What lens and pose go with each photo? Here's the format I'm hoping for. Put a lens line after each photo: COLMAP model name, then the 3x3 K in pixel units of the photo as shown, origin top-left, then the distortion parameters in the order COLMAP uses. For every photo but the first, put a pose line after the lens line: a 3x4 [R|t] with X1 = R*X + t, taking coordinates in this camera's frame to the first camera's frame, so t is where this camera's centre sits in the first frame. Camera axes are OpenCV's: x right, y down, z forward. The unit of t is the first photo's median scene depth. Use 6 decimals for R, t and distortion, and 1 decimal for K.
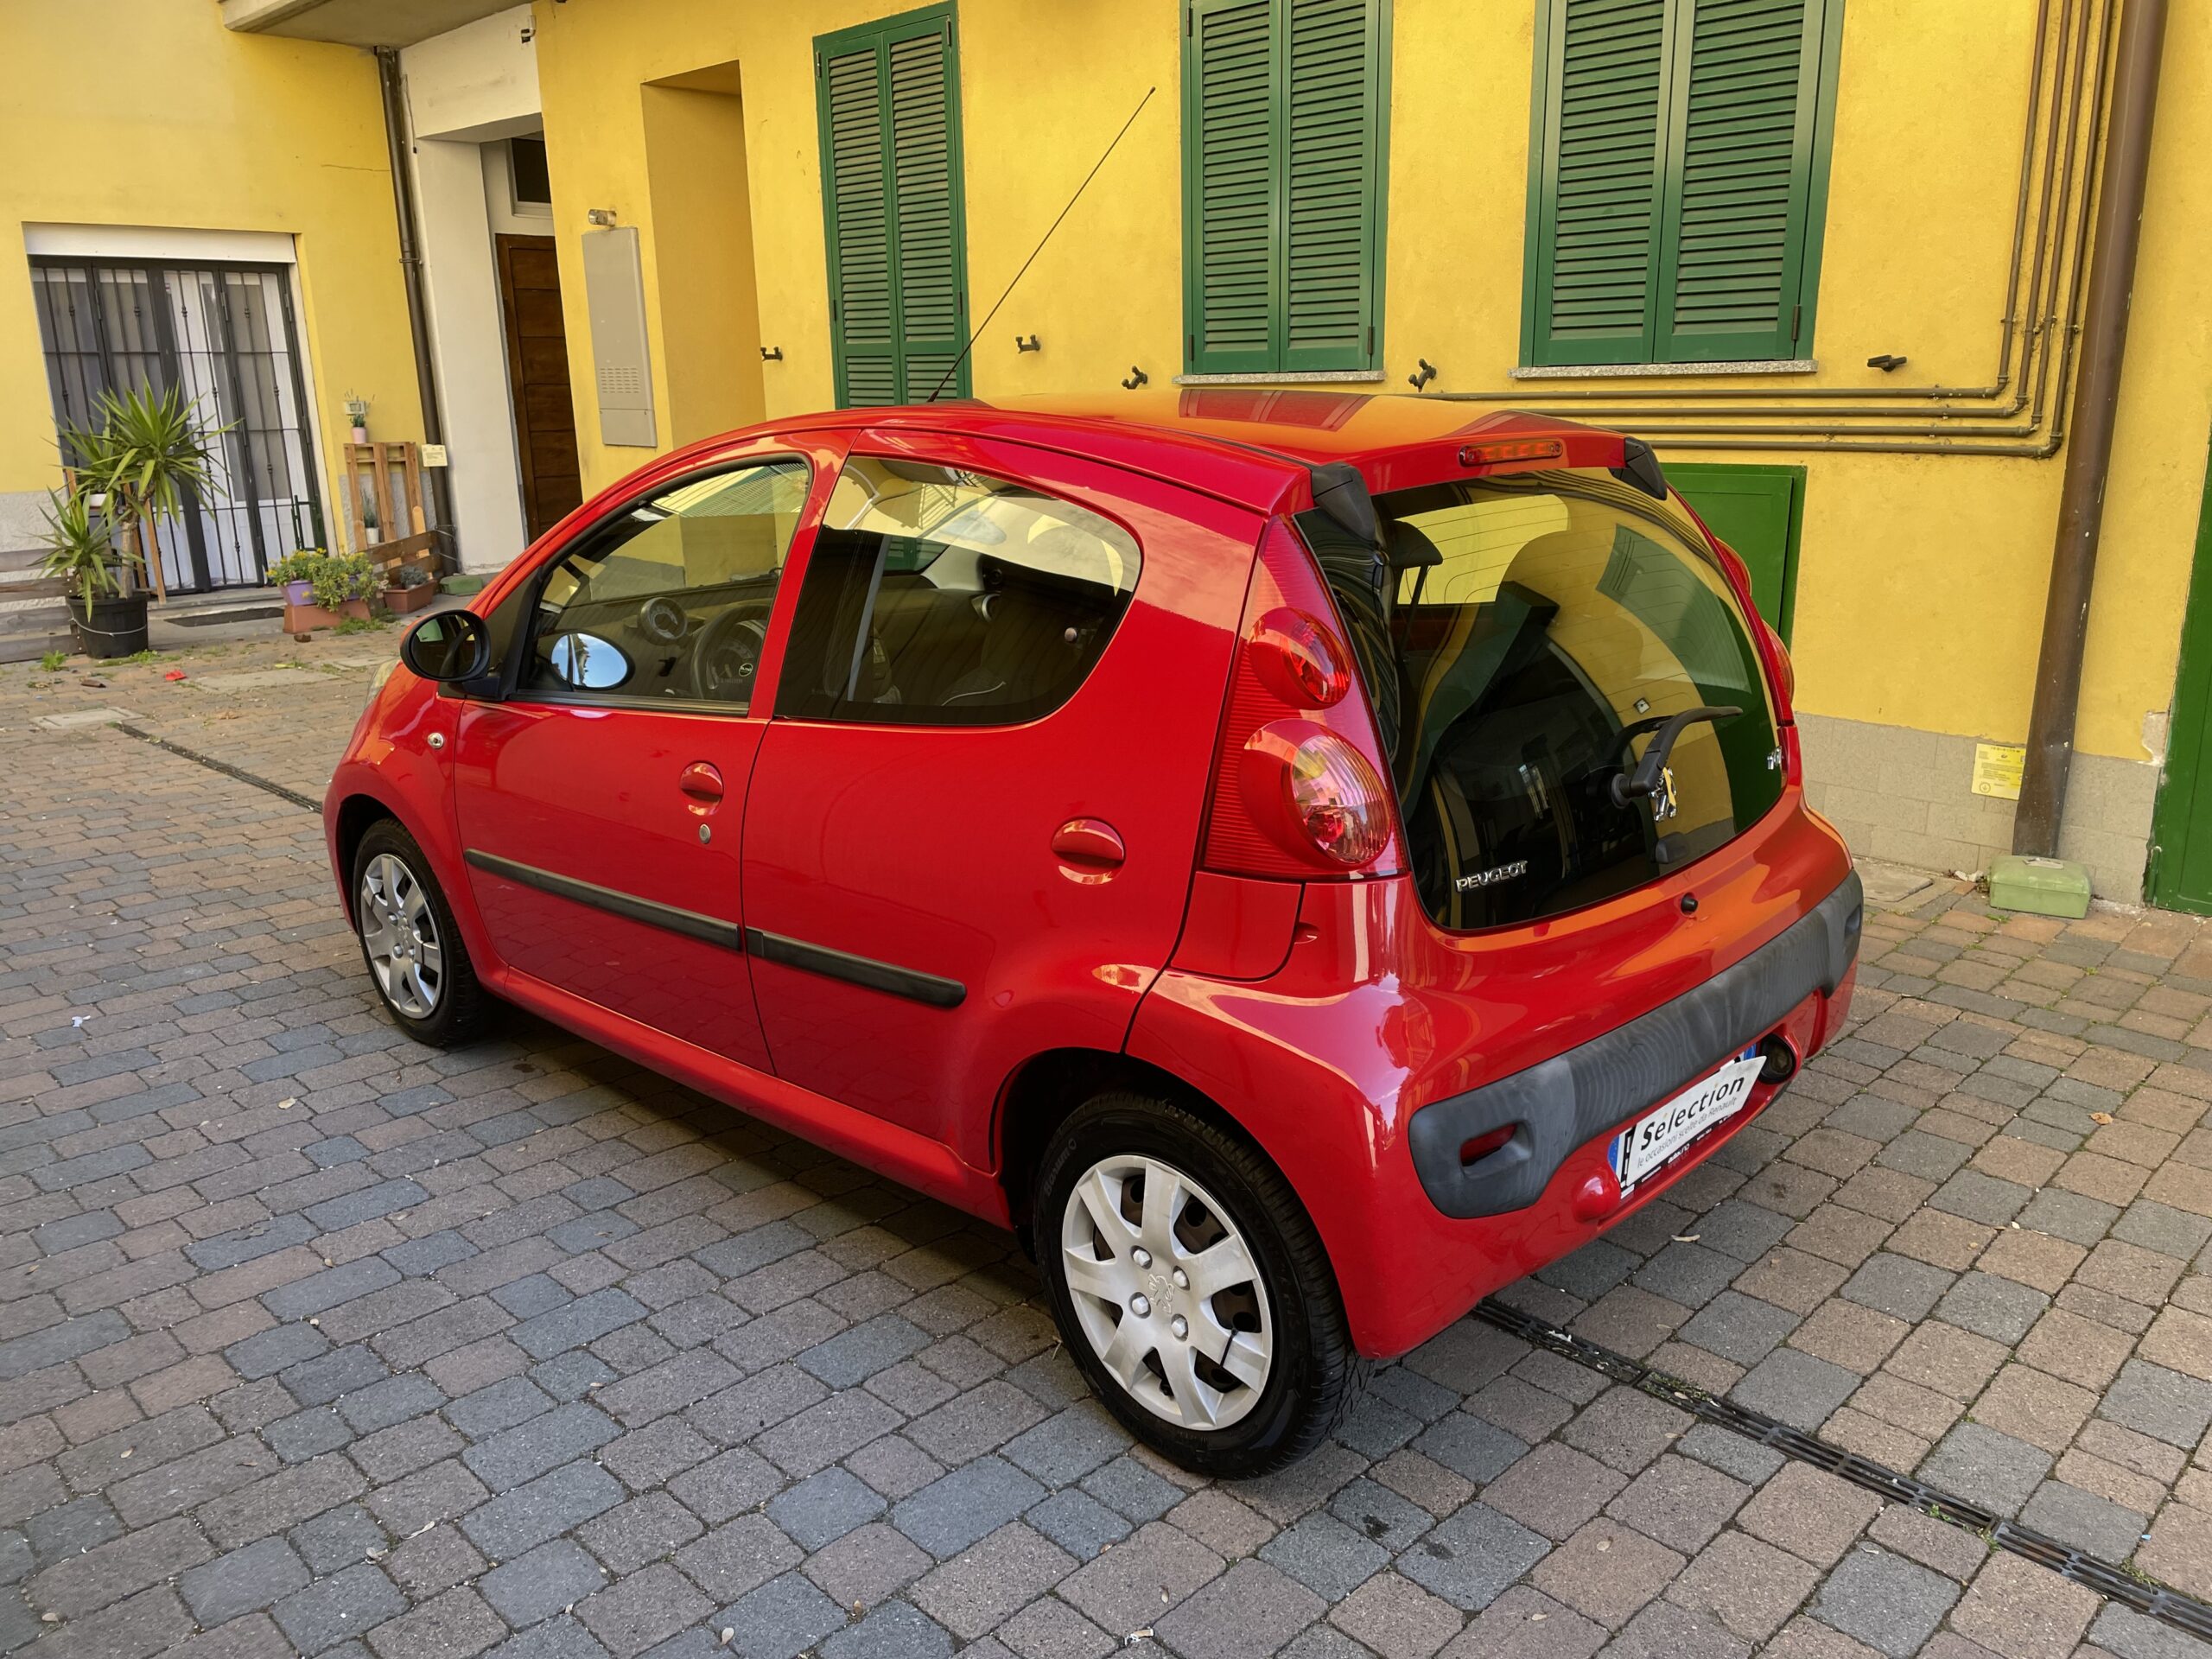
lens RADIAL K [[1668.3, 0, 1123.0], [0, 1668.3, 813.4], [0, 0, 1]] dist [0.087220, -0.104837]
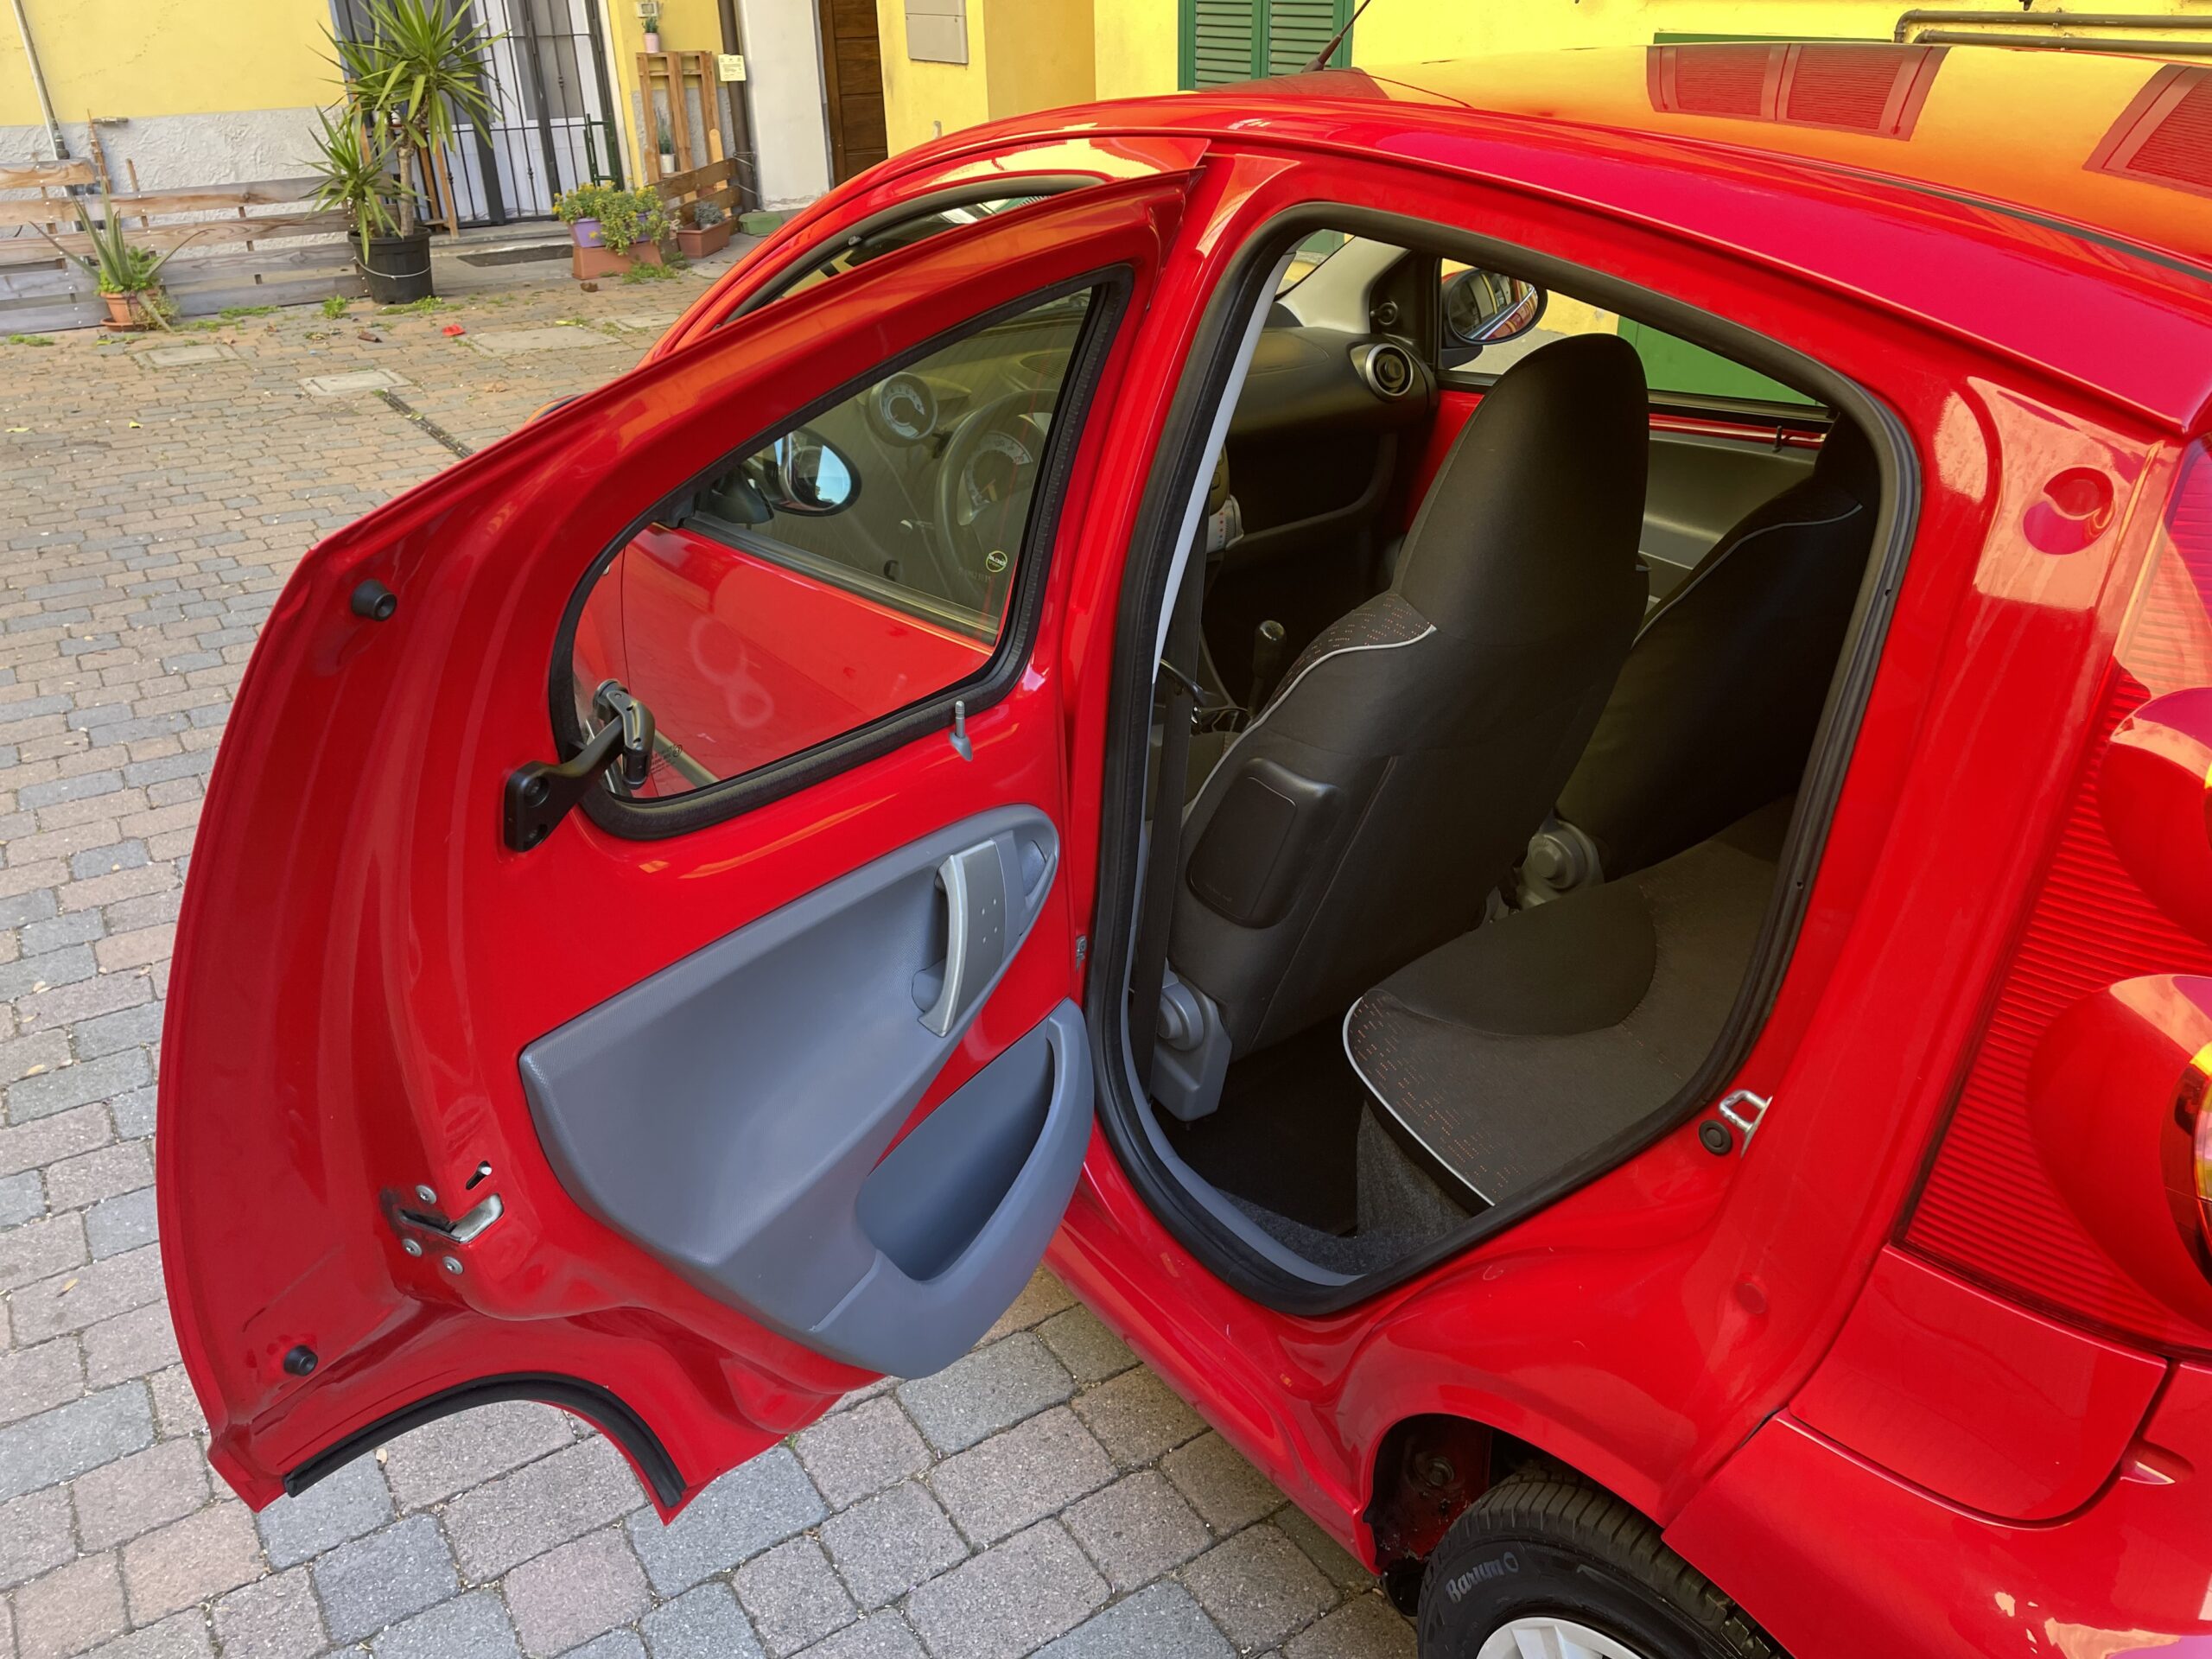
lens RADIAL K [[1668.3, 0, 1120.3], [0, 1668.3, 828.0], [0, 0, 1]] dist [0.087220, -0.104837]
pose [[0.980688, 0.091282, -0.172973, -0.027133], [-0.051307, 0.973501, 0.222855, -0.051055], [0.188732, -0.209676, 0.959383, 0.163072]]
